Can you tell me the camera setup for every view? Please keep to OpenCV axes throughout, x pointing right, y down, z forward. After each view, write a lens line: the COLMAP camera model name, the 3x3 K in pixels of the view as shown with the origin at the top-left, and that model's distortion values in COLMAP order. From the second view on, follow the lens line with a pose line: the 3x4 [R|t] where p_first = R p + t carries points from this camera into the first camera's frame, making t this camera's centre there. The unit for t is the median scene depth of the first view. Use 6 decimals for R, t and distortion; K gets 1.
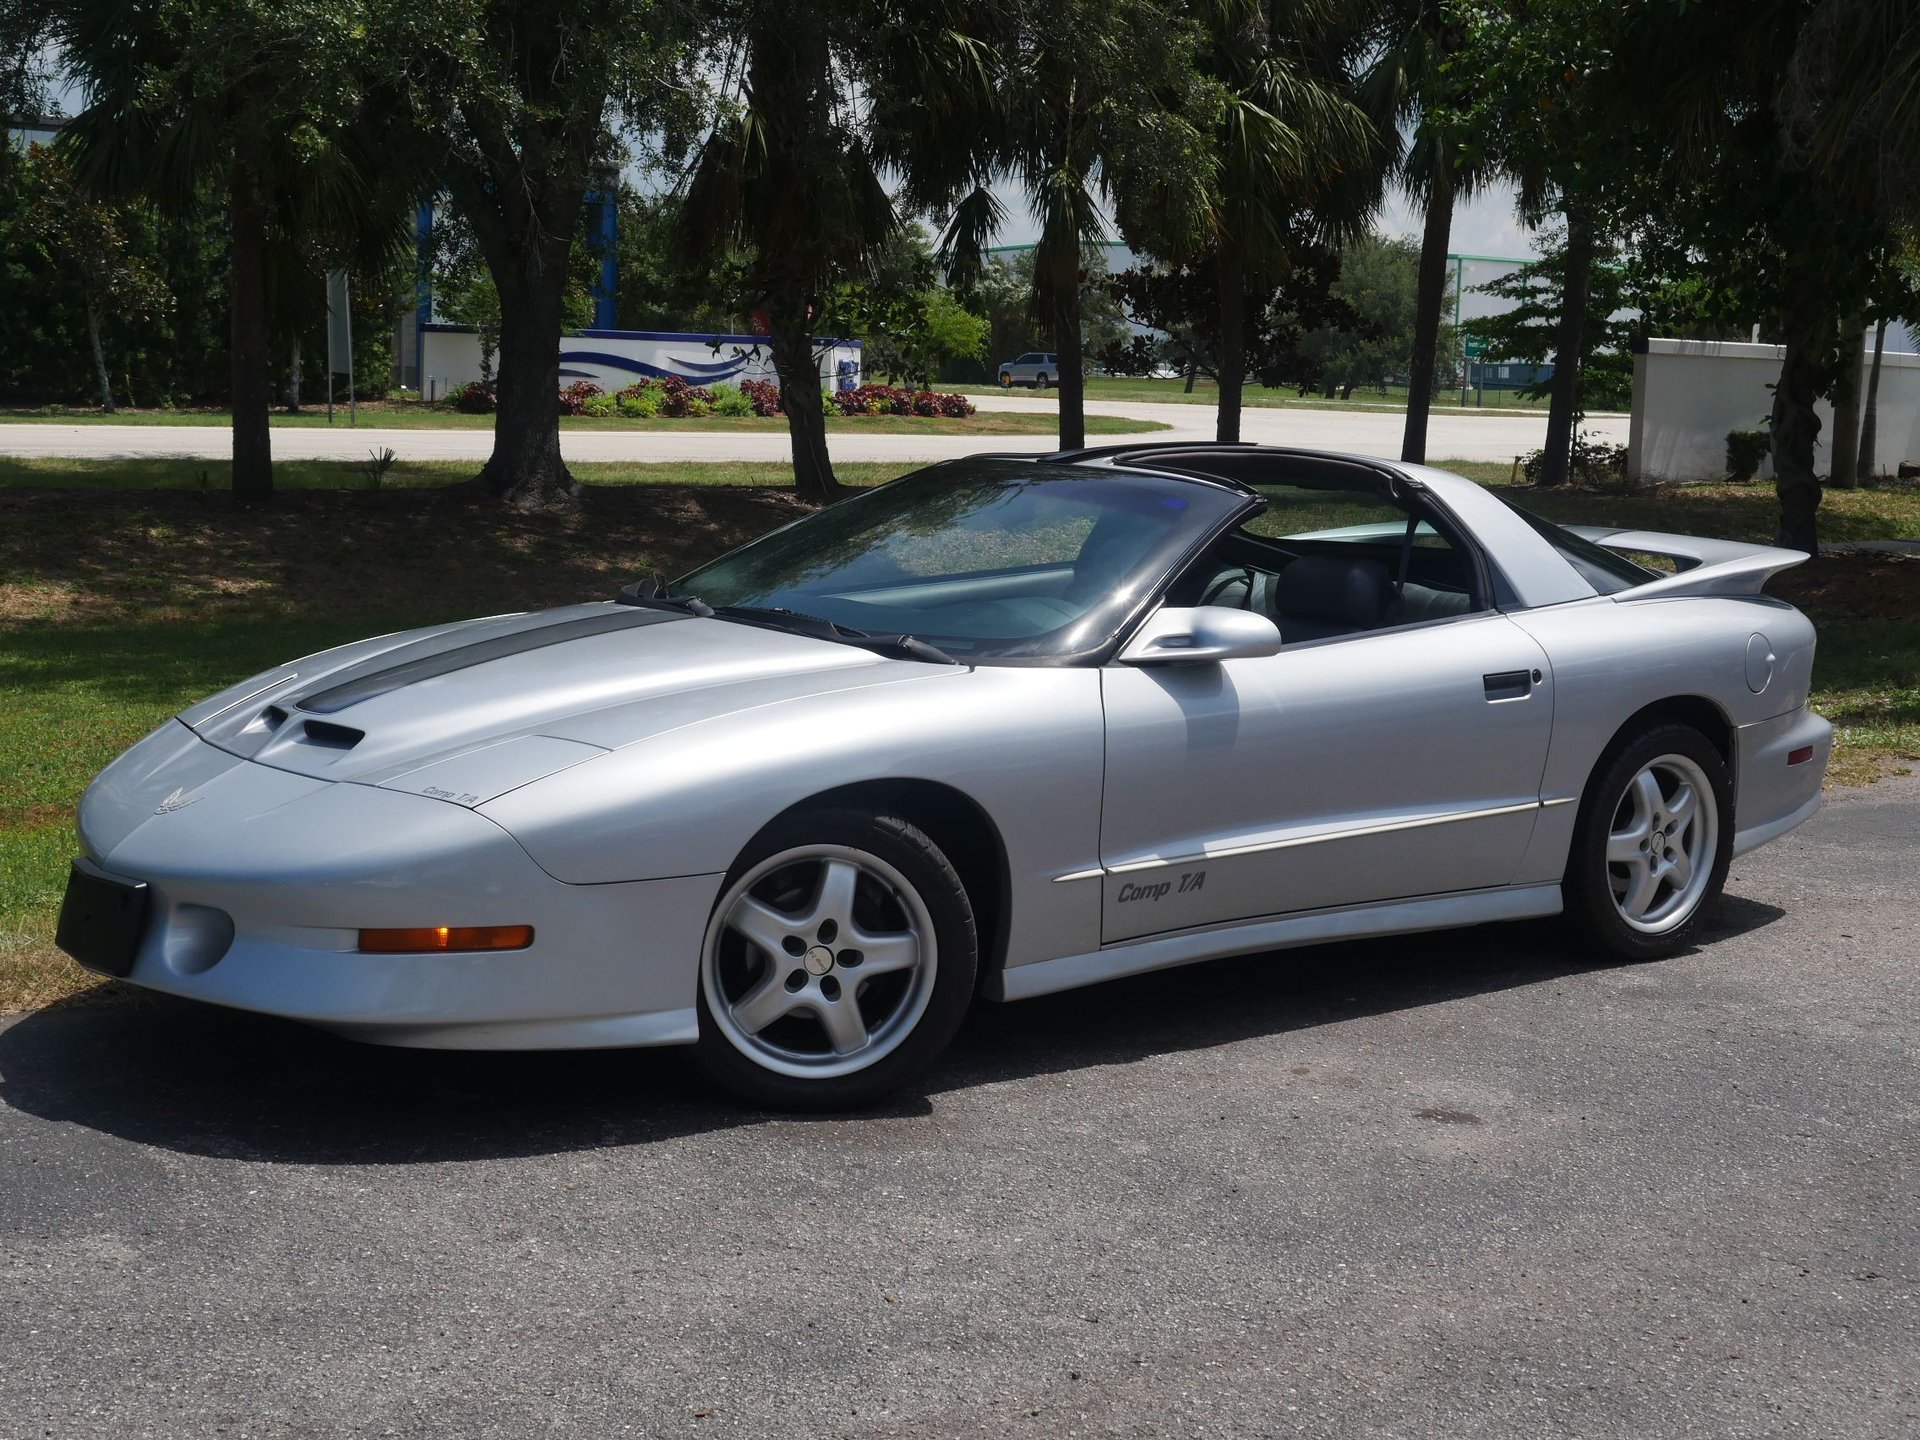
lens RADIAL K [[2651.5, 0, 956.6], [0, 2651.5, 720.9], [0, 0, 1]] dist [-0.004445, -0.021369]
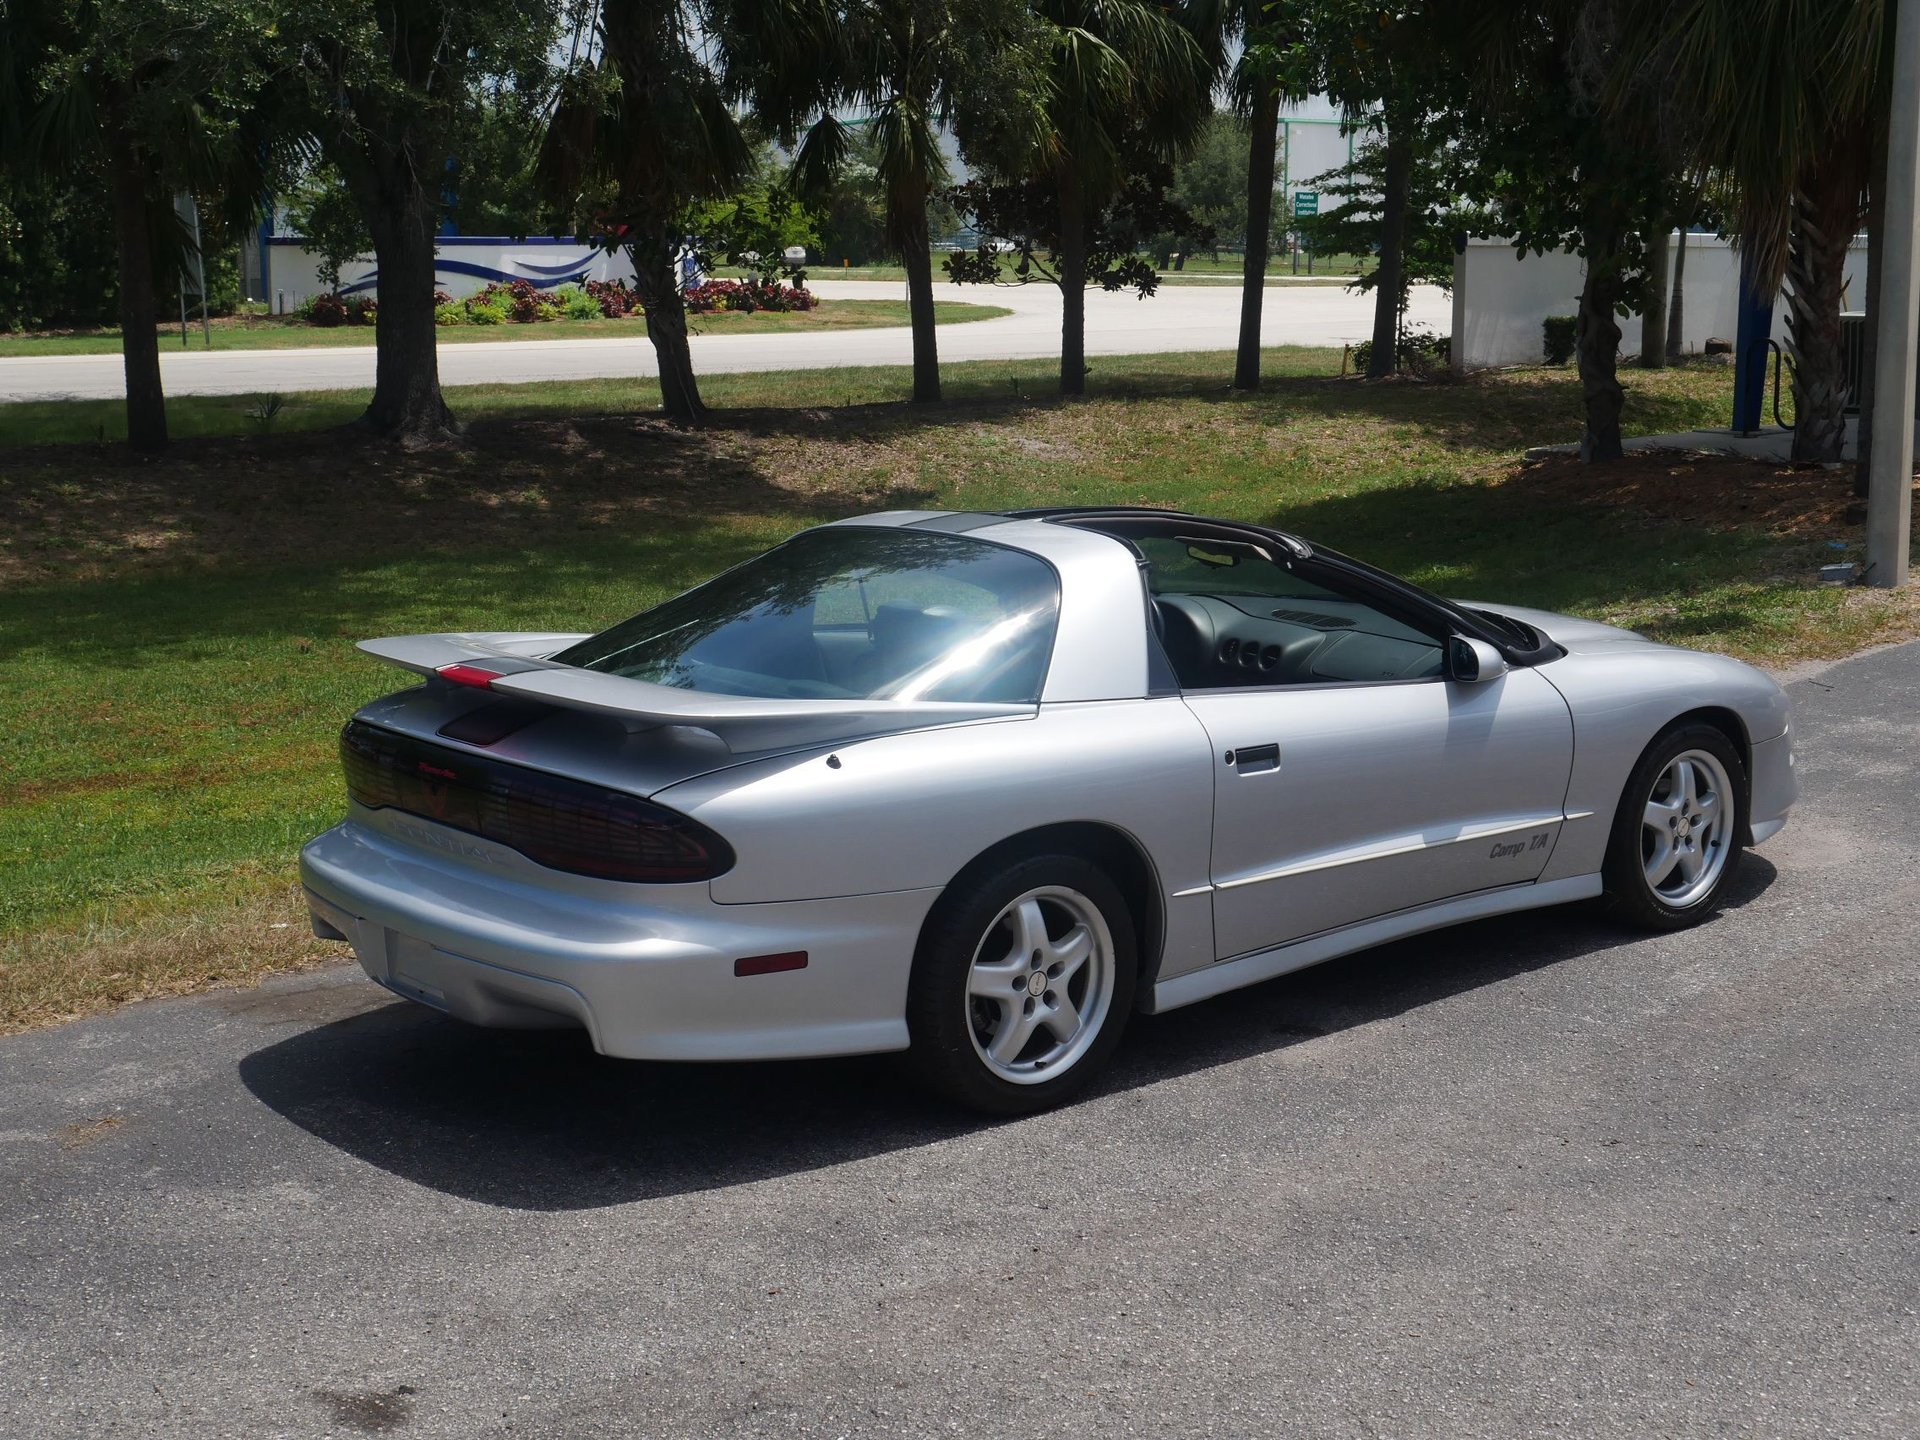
lens RADIAL K [[2637.9, 0, 959.9], [0, 2637.9, 719.2], [0, 0, 1]] dist [-0.011889, 0.028695]
pose [[0.997449, -0.043704, 0.056435, -0.034911], [0.040938, 0.997946, 0.049276, -0.056241], [-0.058473, -0.046840, 0.997190, -0.203609]]
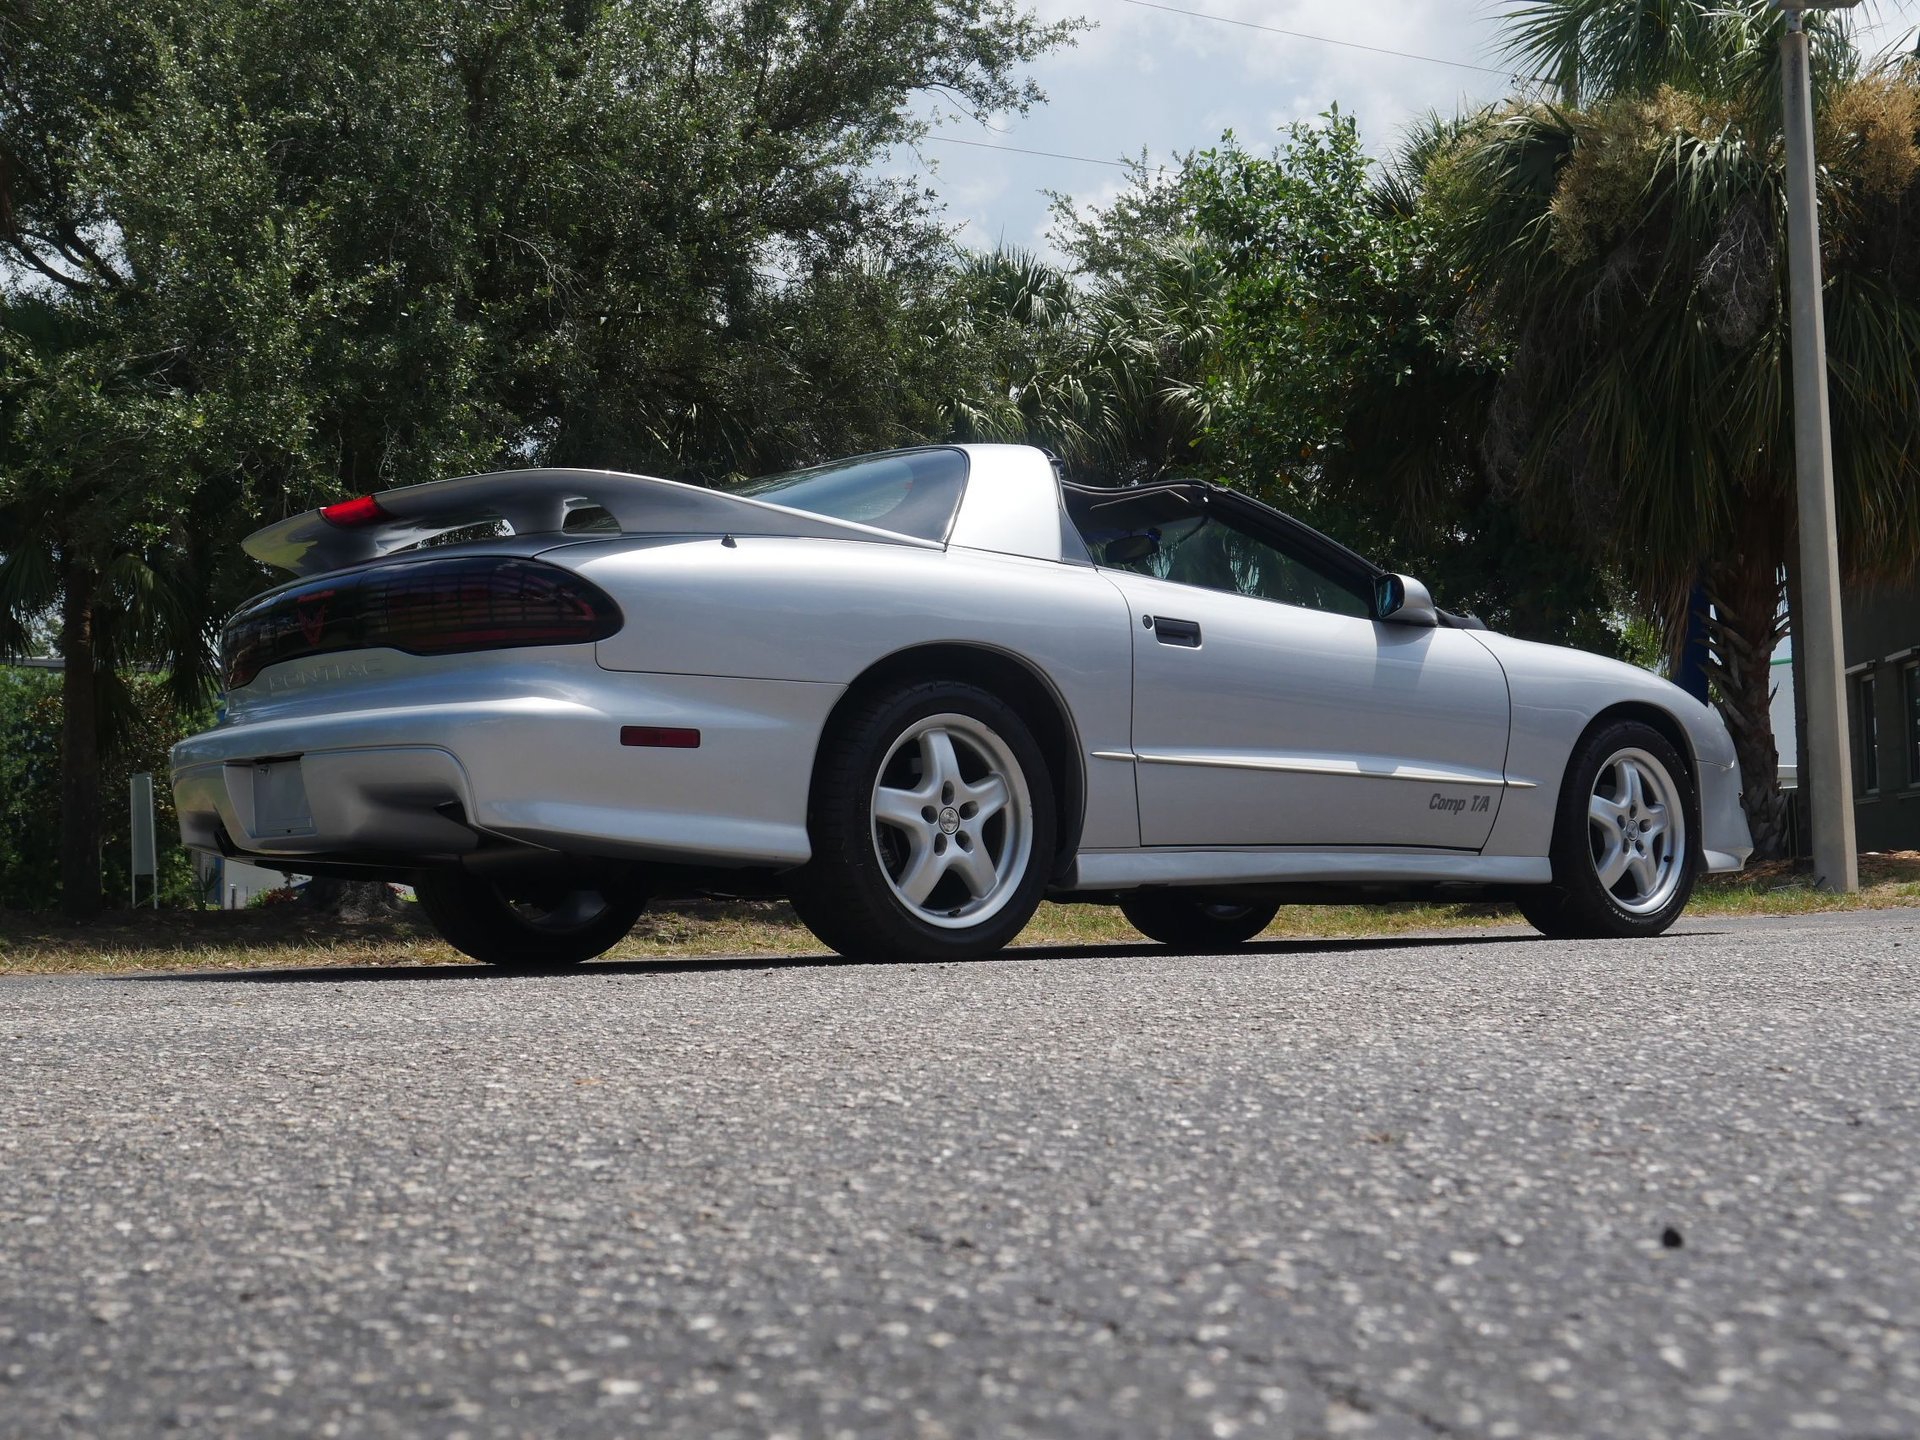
lens RADIAL K [[2637.9, 0, 959.9], [0, 2637.9, 719.2], [0, 0, 1]] dist [-0.011889, 0.028695]
pose [[0.995610, -0.042456, 0.083414, -0.027018], [0.058345, 0.978380, -0.198416, 0.219630], [-0.073187, 0.202412, 0.976562, -0.141803]]
